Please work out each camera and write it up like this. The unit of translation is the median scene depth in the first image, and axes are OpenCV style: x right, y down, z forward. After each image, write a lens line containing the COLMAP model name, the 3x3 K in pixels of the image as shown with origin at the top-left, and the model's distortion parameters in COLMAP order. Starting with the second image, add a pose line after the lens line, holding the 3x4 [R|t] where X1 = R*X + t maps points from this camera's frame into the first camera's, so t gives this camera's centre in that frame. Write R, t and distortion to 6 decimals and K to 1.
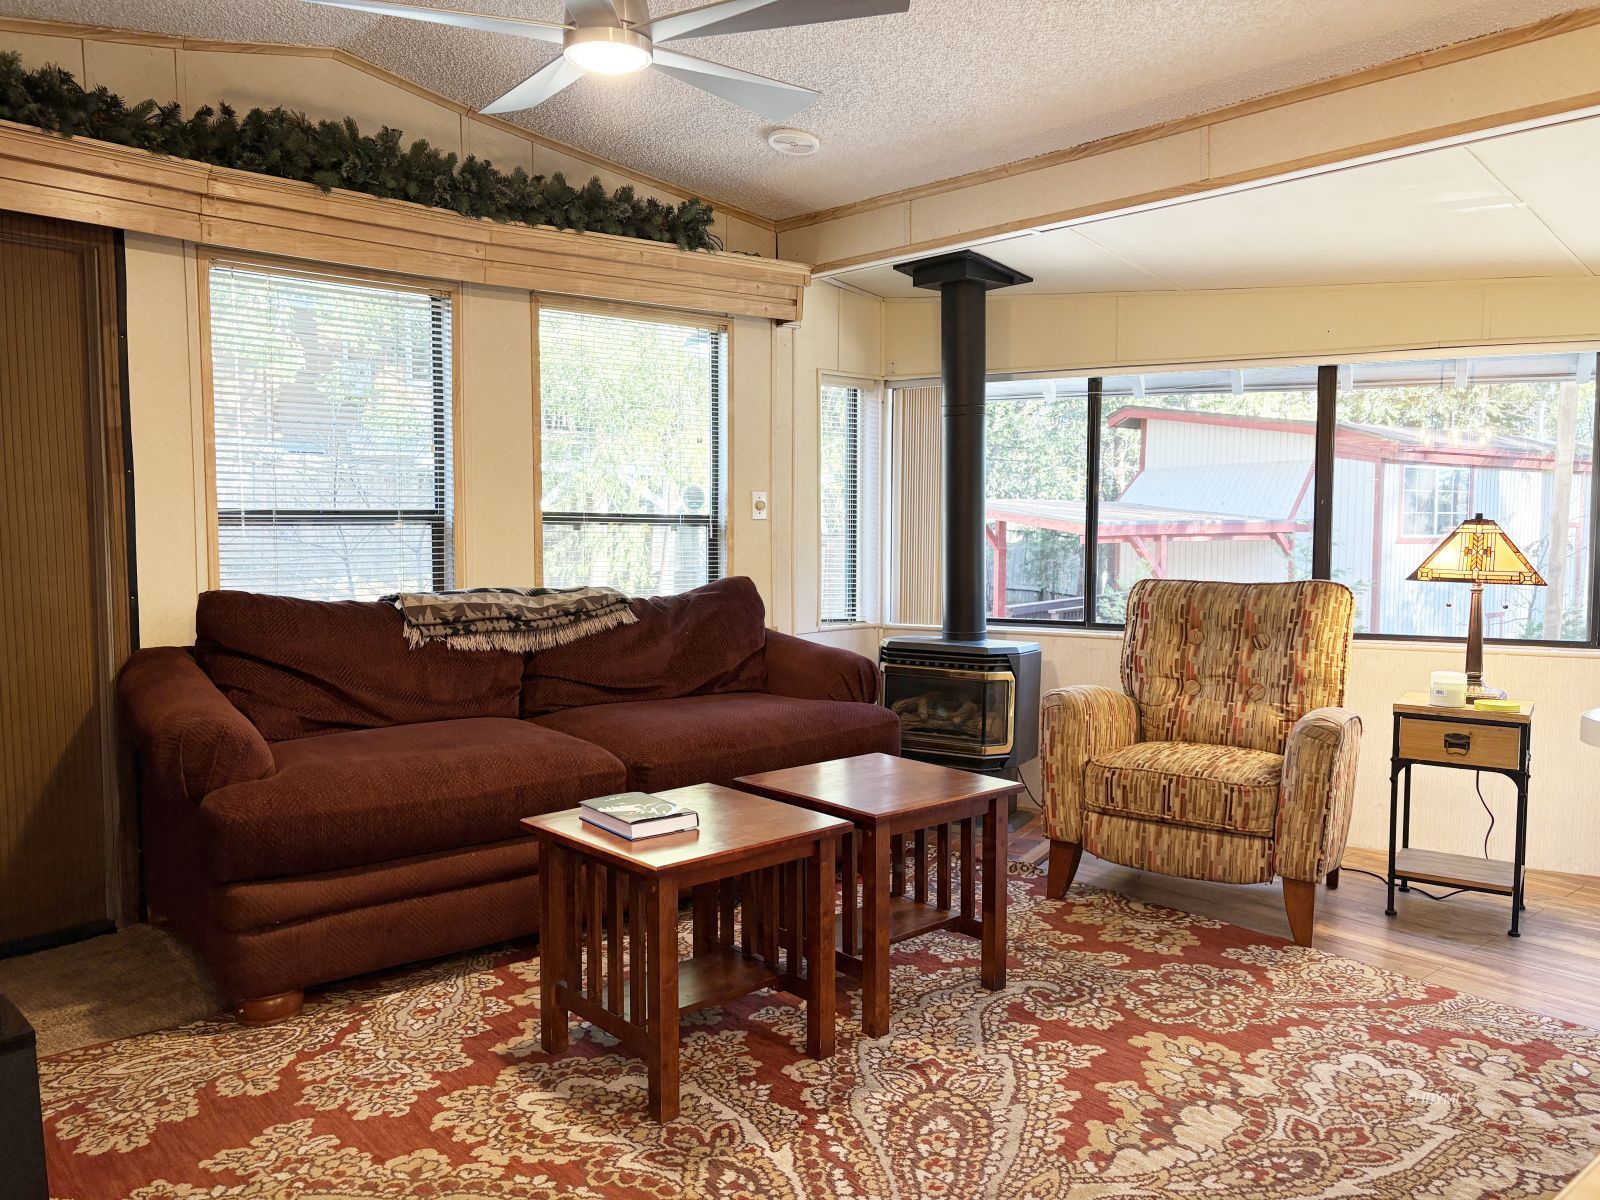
lens RADIAL K [[1212.2, 0, 800.0], [0, 1212.2, 600.0], [0, 0, 1]] dist [0.019785, -0.010317]
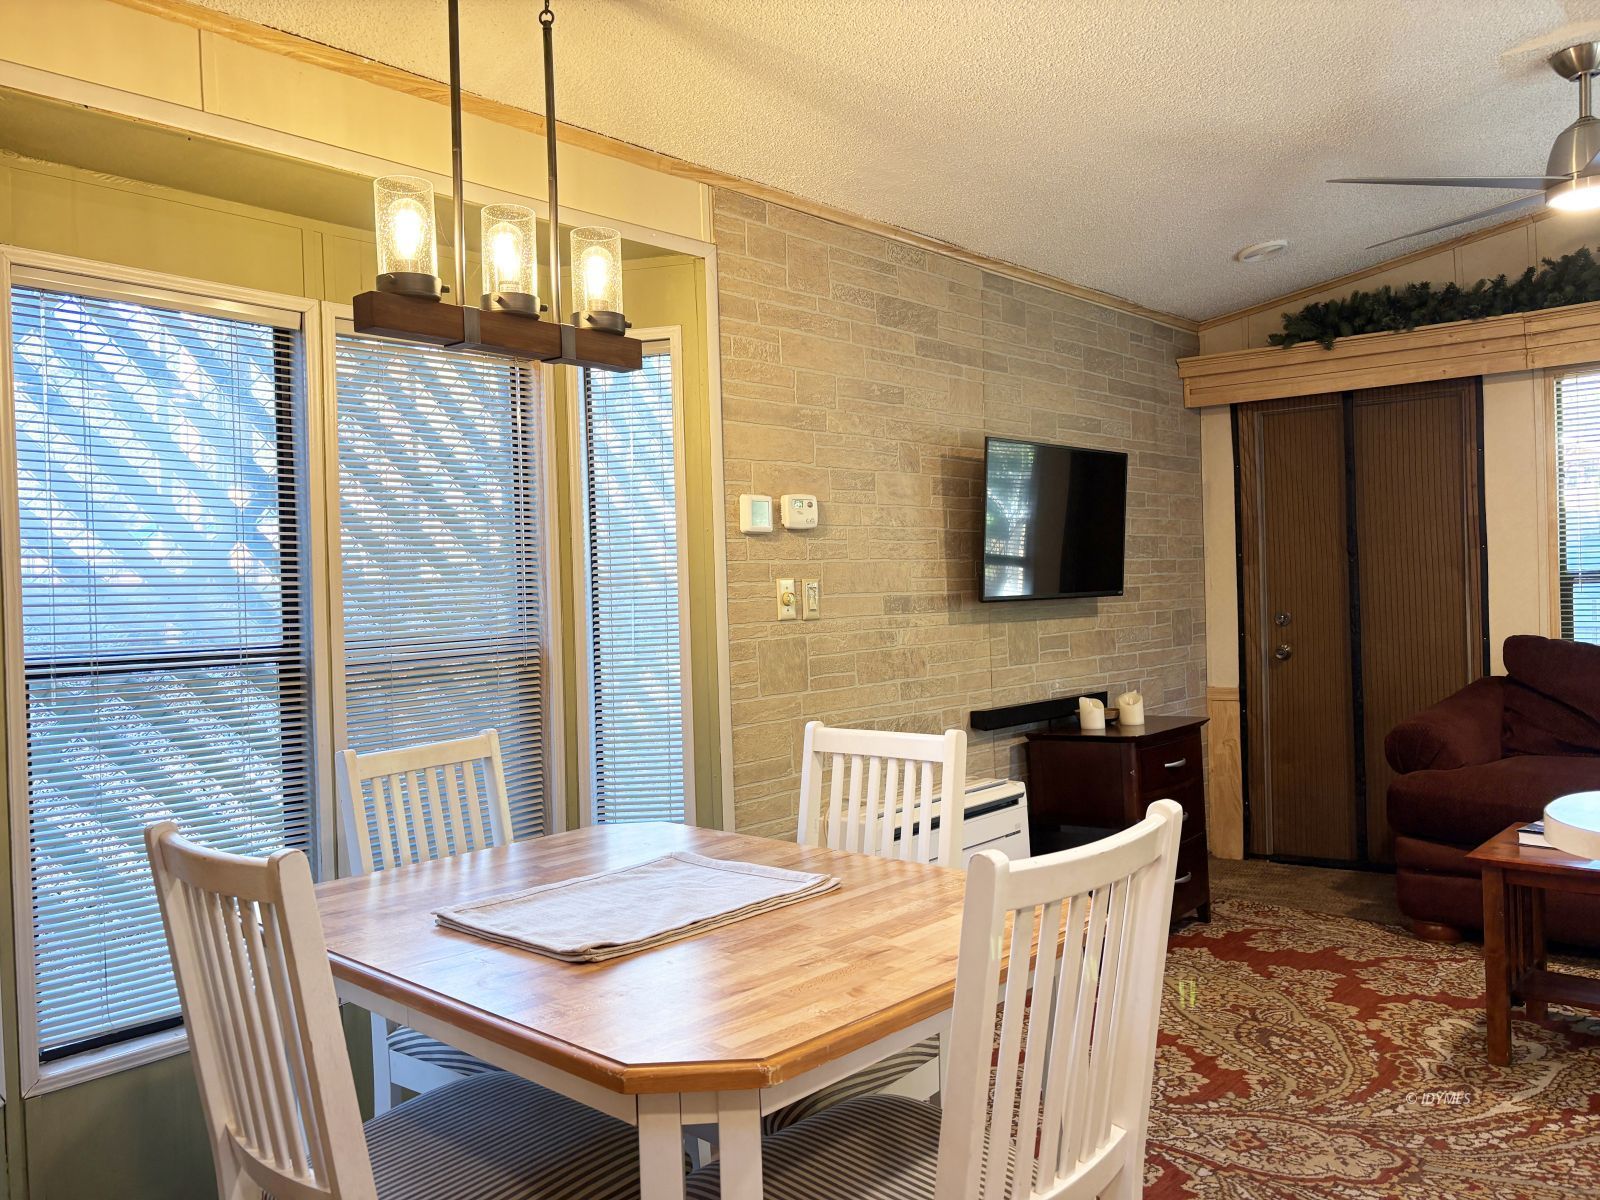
lens RADIAL K [[1194.6, 0, 802.6], [0, 1194.6, 597.7], [0, 0, 1]] dist [0.058678, -0.067162]
pose [[0.109550, 0.000770, -0.993981, 0.721035], [-0.037777, 0.999280, -0.003389, -0.014368], [0.993263, 0.037921, 0.109501, 0.093687]]
